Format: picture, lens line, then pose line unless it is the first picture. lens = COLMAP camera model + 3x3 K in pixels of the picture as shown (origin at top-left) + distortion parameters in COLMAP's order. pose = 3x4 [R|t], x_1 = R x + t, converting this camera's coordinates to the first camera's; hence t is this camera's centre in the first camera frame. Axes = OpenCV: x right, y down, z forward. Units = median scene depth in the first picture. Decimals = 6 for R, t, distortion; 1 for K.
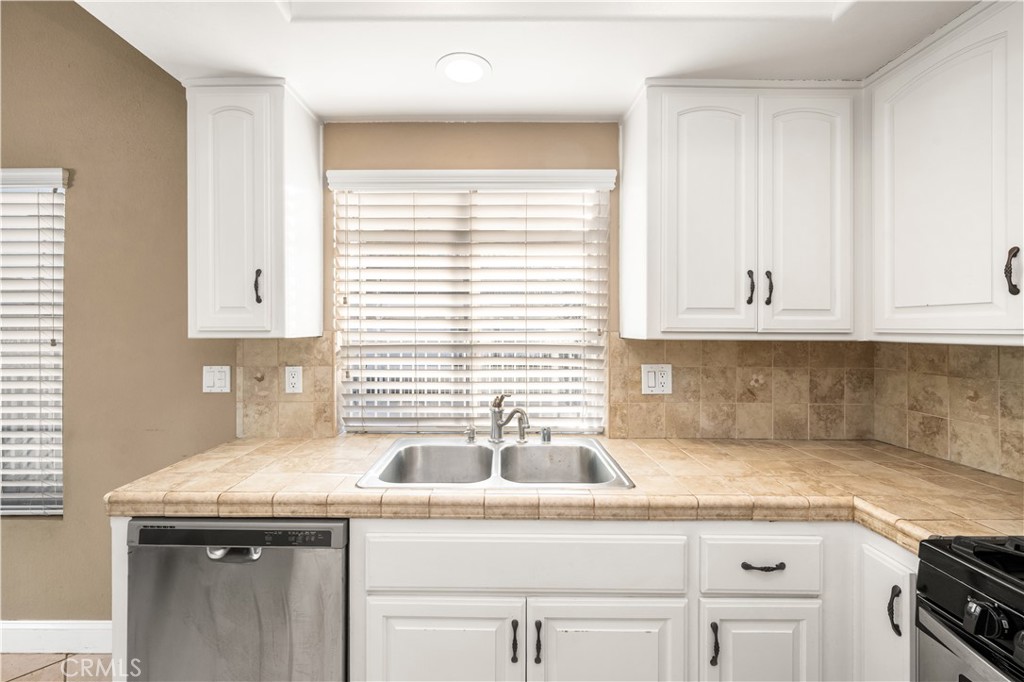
lens RADIAL K [[420.1, 0, 498.8], [0, 420.1, 326.6], [0, 0, 1]] dist [0.002053, 0.000236]
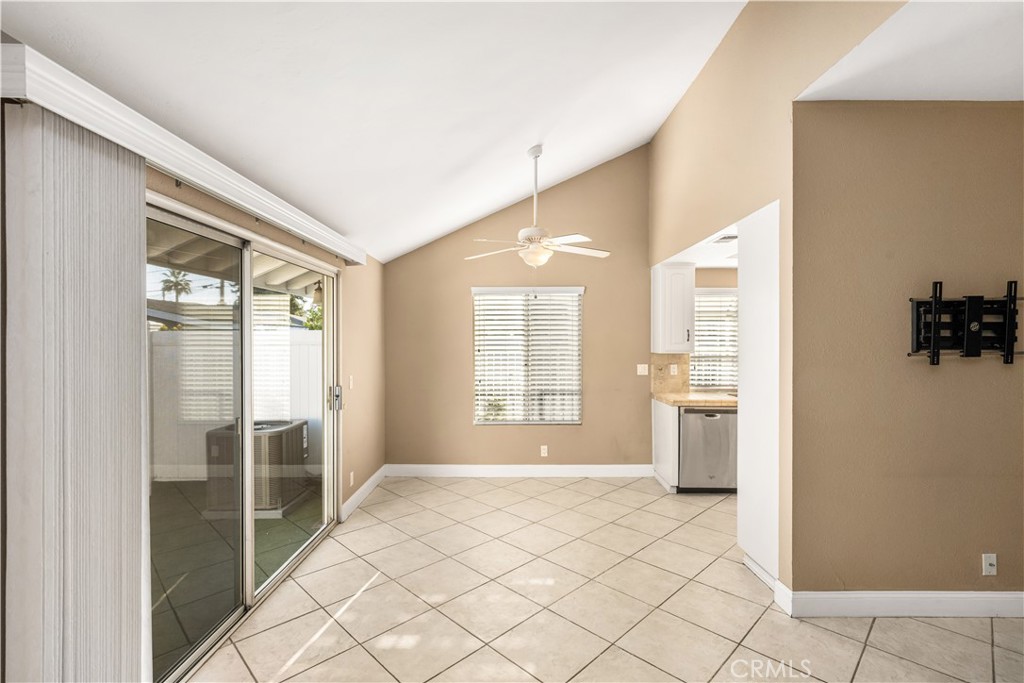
lens RADIAL K [[470.8, 0, 512.0], [0, 470.8, 341.5], [0, 0, 1]] dist [-0.000040, 0.000262]
pose [[0.999931, 0.000713, 0.011690, -1.499823], [-0.000713, 1.000000, 0.000010, -0.043307], [-0.011690, -0.000018, 0.999932, -1.830972]]
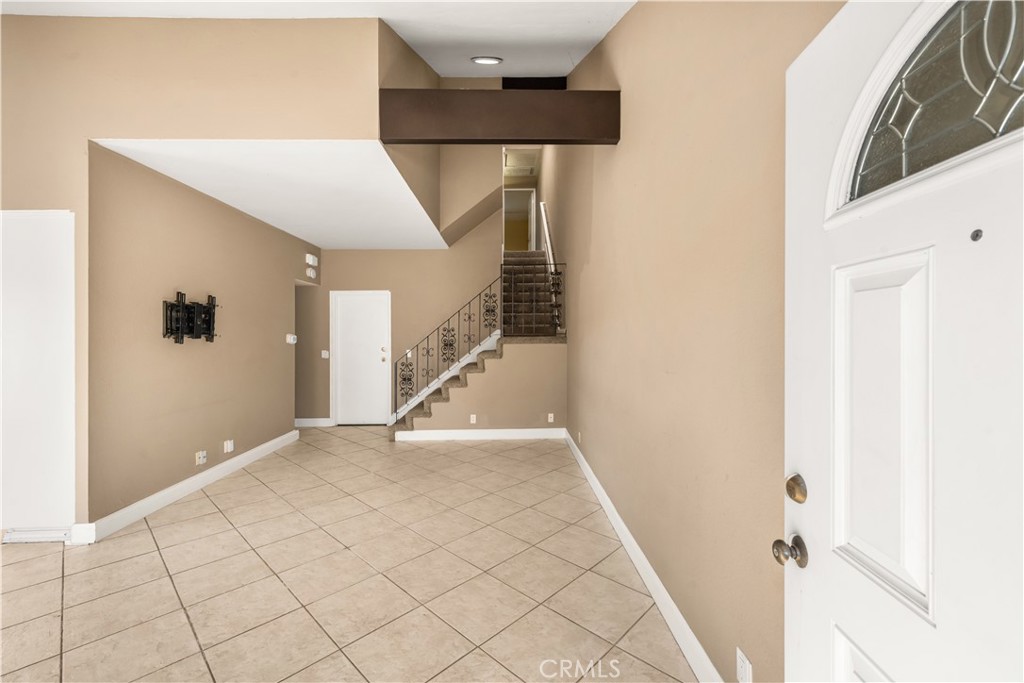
lens RADIAL K [[428.7, 0, 516.6], [0, 428.7, 331.3], [0, 0, 1]] dist [-0.001407, -0.000176]
pose [[-0.034594, 0.002215, 0.999399, -2.332785], [0.006497, 0.999977, -0.001991, -0.018130], [-0.999380, 0.006424, -0.034607, -2.004747]]
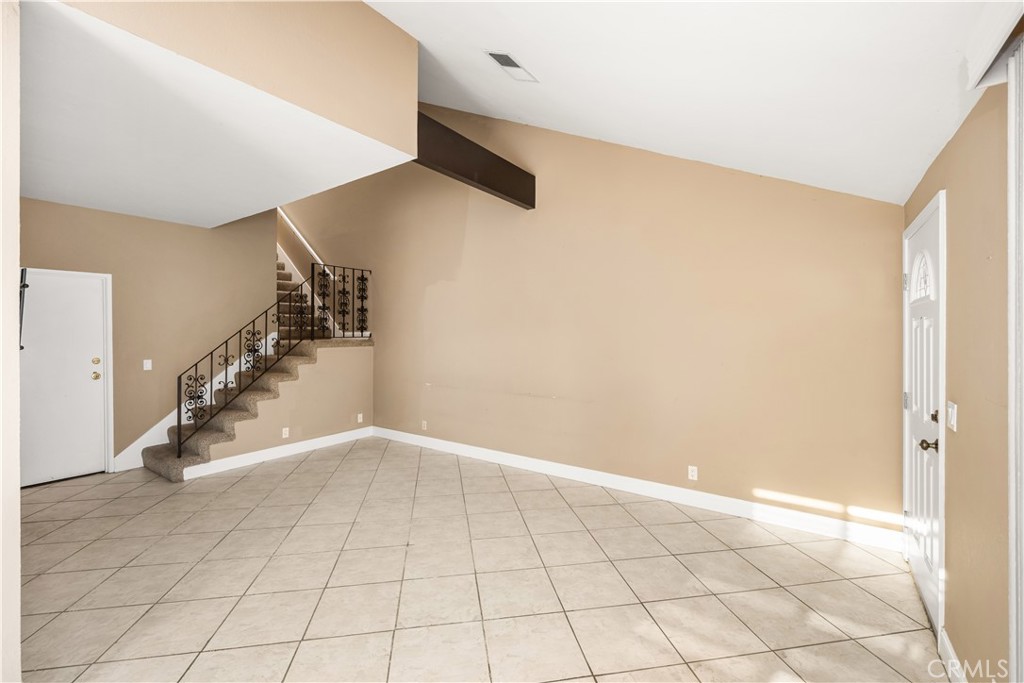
lens RADIAL K [[428.7, 0, 516.6], [0, 428.7, 331.3], [0, 0, 1]] dist [-0.001407, -0.000176]
pose [[-0.826165, 0.000560, 0.563427, -1.995199], [0.000435, 1.000000, -0.000355, -0.047147], [-0.563427, -0.000048, -0.826166, -0.258581]]
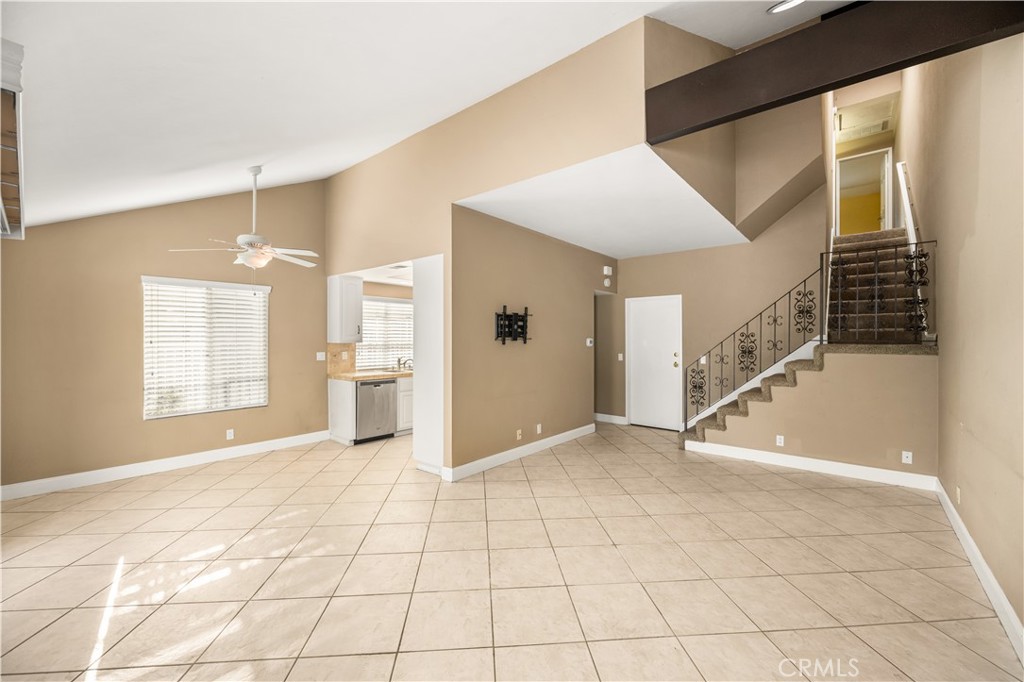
lens RADIAL K [[412.8, 0, 513.1], [0, 412.8, 334.3], [0, 0, 1]] dist [-0.000763, 0.000007]
pose [[0.631764, 0.007817, 0.775121, -2.199643], [-0.001756, 0.999961, -0.008653, -0.016908], [-0.775159, 0.004106, 0.631753, -2.132129]]
